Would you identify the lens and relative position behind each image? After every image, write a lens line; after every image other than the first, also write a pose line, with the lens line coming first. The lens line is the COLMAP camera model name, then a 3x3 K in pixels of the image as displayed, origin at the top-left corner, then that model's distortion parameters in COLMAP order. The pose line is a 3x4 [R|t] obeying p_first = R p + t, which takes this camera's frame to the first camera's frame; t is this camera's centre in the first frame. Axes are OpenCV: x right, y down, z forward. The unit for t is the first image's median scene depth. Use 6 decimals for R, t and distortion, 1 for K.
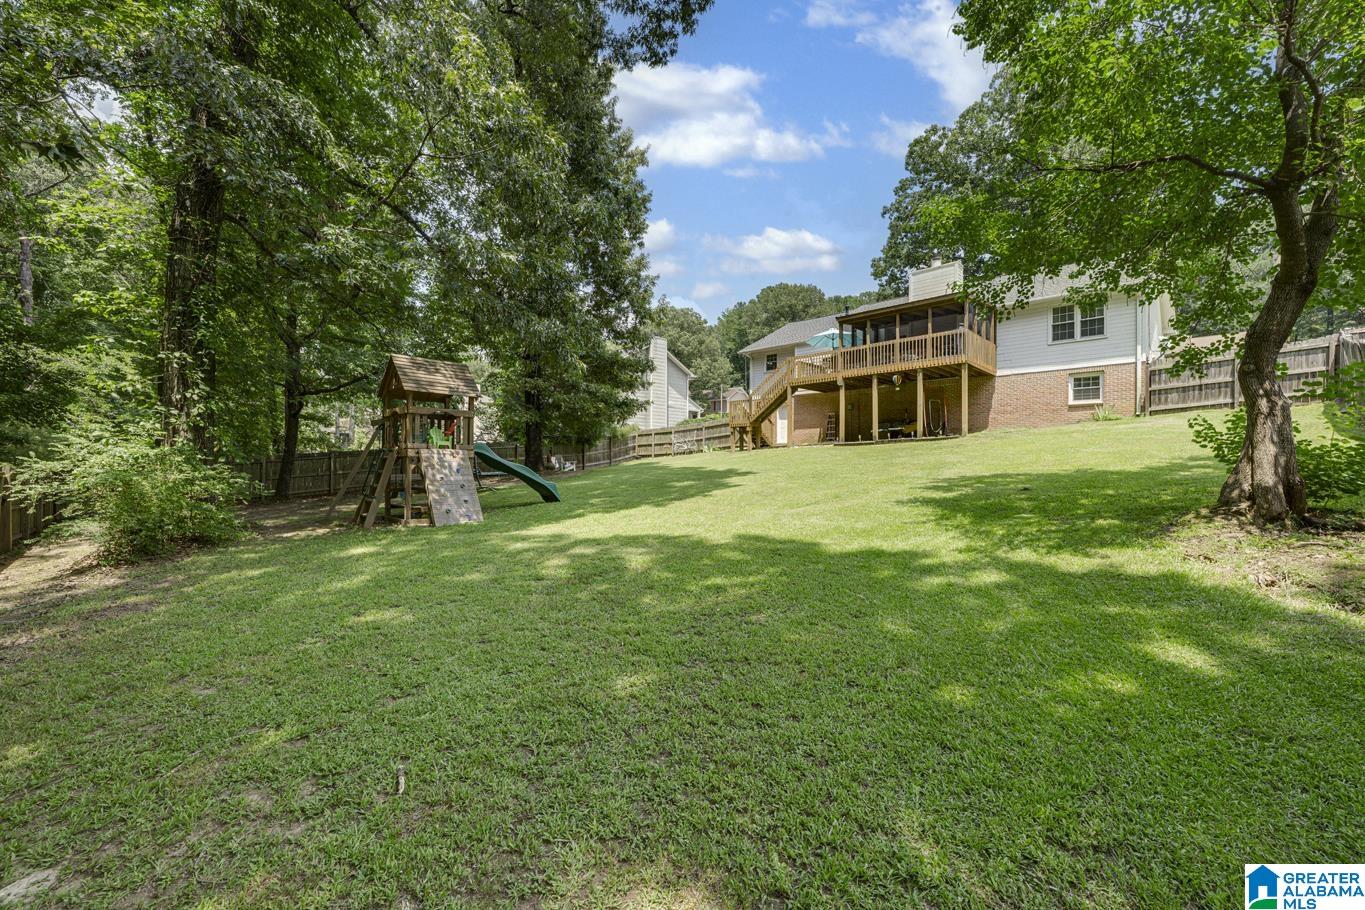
lens RADIAL K [[537.1, 0, 681.7], [0, 537.1, 461.4], [0, 0, 1]] dist [-0.000848, -0.000036]
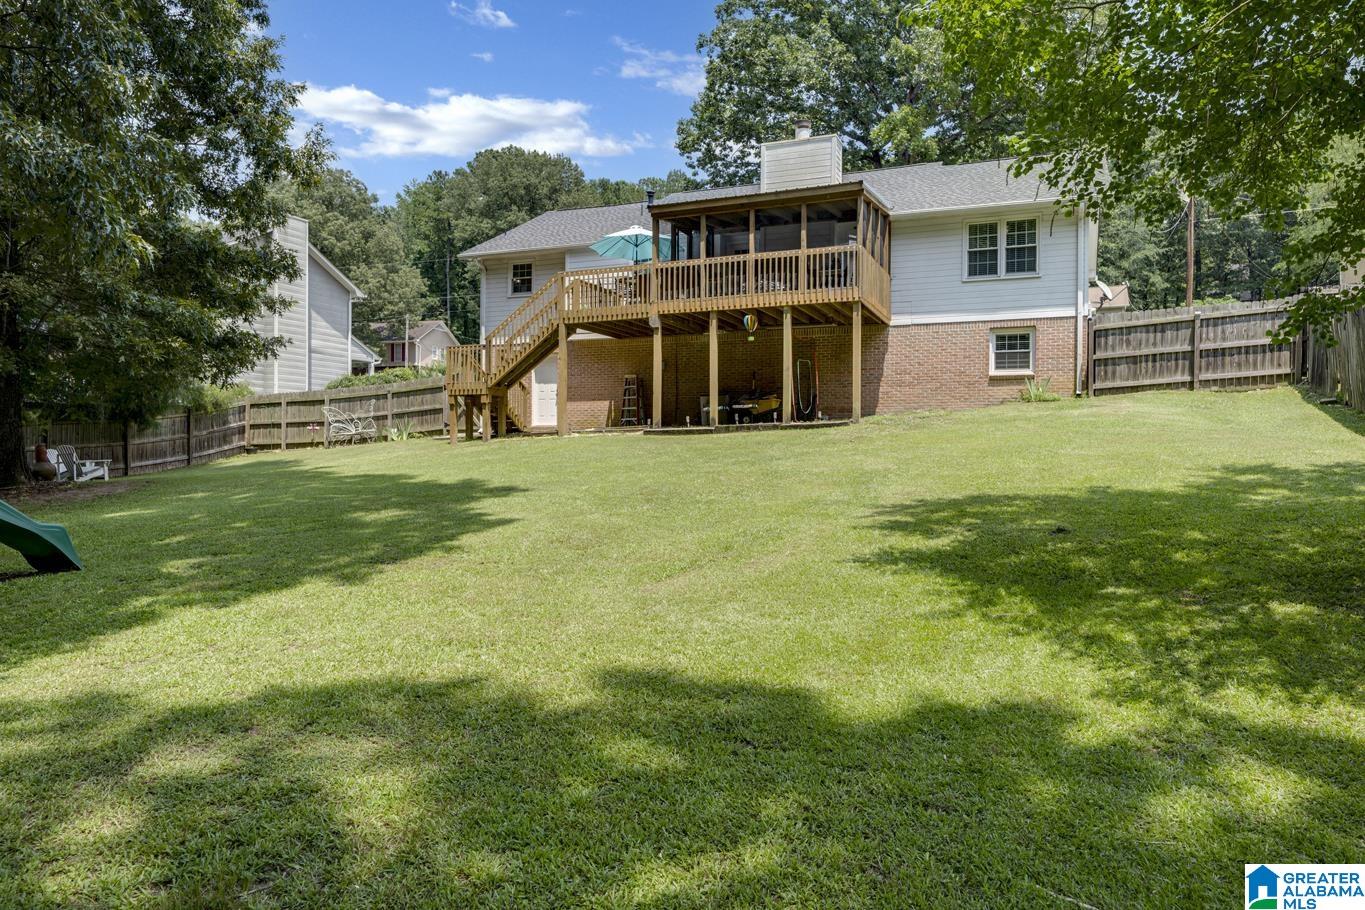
lens RADIAL K [[906.0, 0, 682.9], [0, 906.0, 458.8], [0, 0, 1]] dist [-0.001080, 0.001217]
pose [[0.929485, -0.000067, 0.368861, -0.027678], [-0.003254, 0.999960, 0.008381, -0.010635], [-0.368846, -0.008990, 0.929447, 0.095753]]
